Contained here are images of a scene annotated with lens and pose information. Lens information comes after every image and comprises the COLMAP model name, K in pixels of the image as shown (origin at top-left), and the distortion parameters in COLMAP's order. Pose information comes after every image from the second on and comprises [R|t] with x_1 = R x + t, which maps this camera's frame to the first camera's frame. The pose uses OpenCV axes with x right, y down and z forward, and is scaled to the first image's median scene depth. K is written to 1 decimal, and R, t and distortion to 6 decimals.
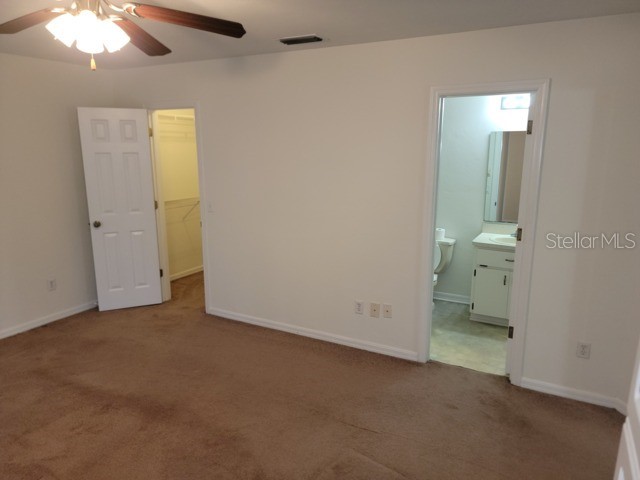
lens RADIAL K [[447.9, 0, 321.1], [0, 447.9, 242.9], [0, 0, 1]] dist [0.089154, -0.063558]
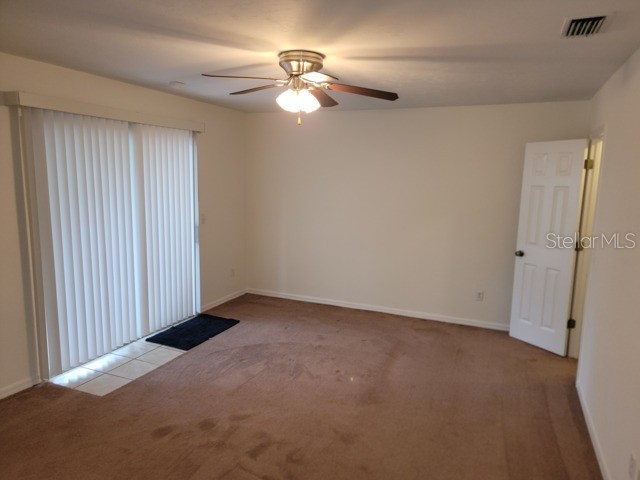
lens RADIAL K [[447.9, 0, 321.1], [0, 447.9, 242.9], [0, 0, 1]] dist [0.089154, -0.063558]
pose [[0.092401, 0.152159, -0.984027, 0.488002], [-0.237407, 0.963121, 0.126633, -0.089162], [0.967006, 0.221914, 0.125117, 0.434796]]
